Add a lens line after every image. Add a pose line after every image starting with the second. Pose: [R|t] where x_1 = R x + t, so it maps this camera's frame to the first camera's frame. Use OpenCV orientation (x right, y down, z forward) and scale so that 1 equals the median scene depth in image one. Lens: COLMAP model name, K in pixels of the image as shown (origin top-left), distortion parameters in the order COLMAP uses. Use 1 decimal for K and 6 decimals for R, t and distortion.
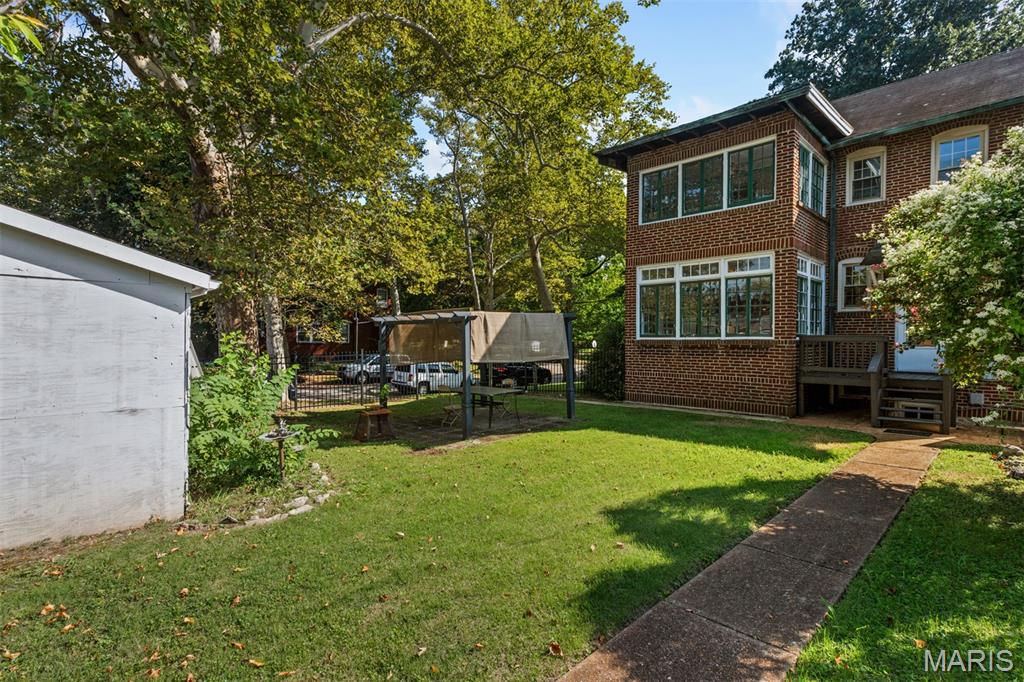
lens RADIAL K [[511.9, 0, 507.2], [0, 511.9, 344.9], [0, 0, 1]] dist [0.001255, 0.001914]
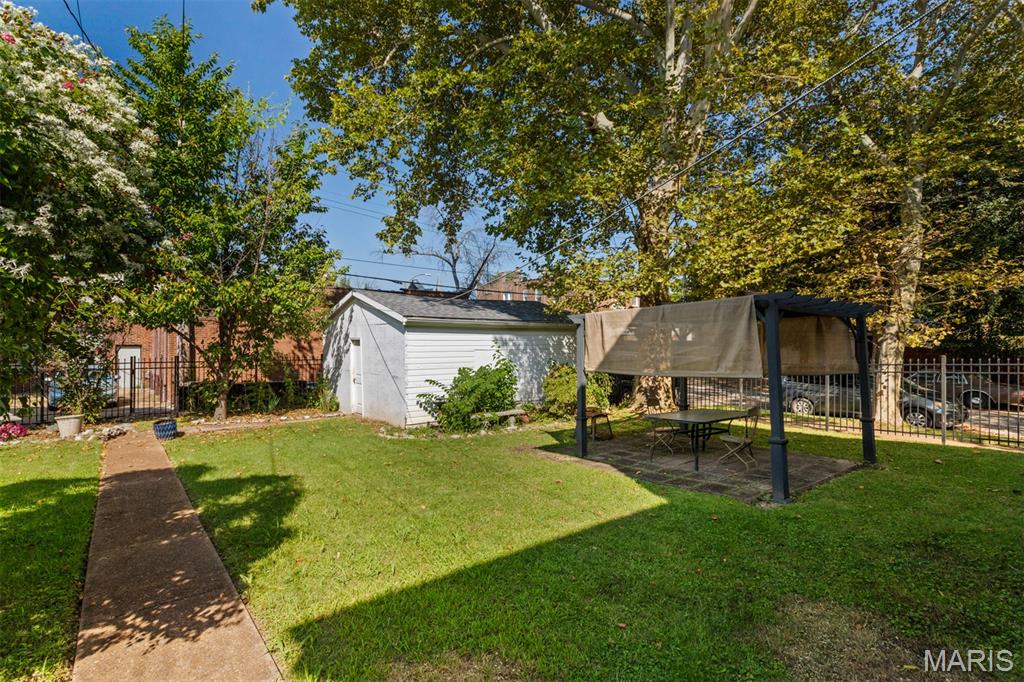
lens RADIAL K [[511.9, 0, 513.2], [0, 511.9, 340.6], [0, 0, 1]] dist [0.001255, 0.001914]
pose [[-0.085067, -0.007155, -0.996350, 0.654071], [-0.005491, 0.999962, -0.006712, -0.009543], [0.996360, 0.004900, -0.085103, 0.754196]]
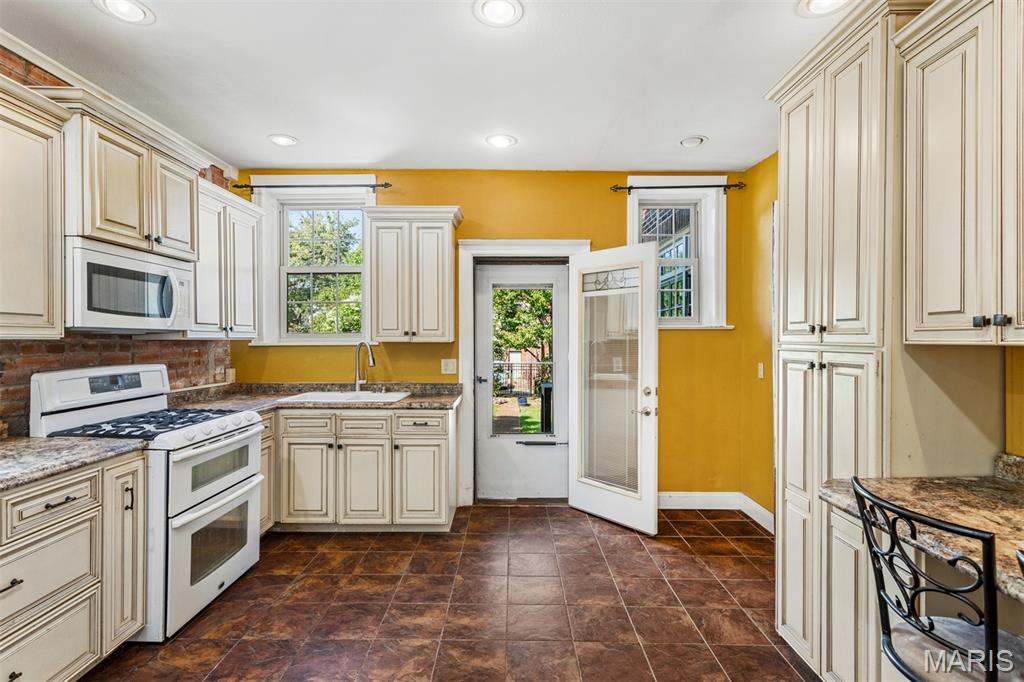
lens RADIAL K [[511.9, 0, 510.6], [0, 511.9, 341.4], [0, 0, 1]] dist [0.001255, 0.001914]
pose [[-0.692827, -0.002886, -0.721098, 1.100475], [-0.006569, 0.999976, 0.002309, -0.067696], [0.721074, 0.006337, -0.692829, 1.247193]]
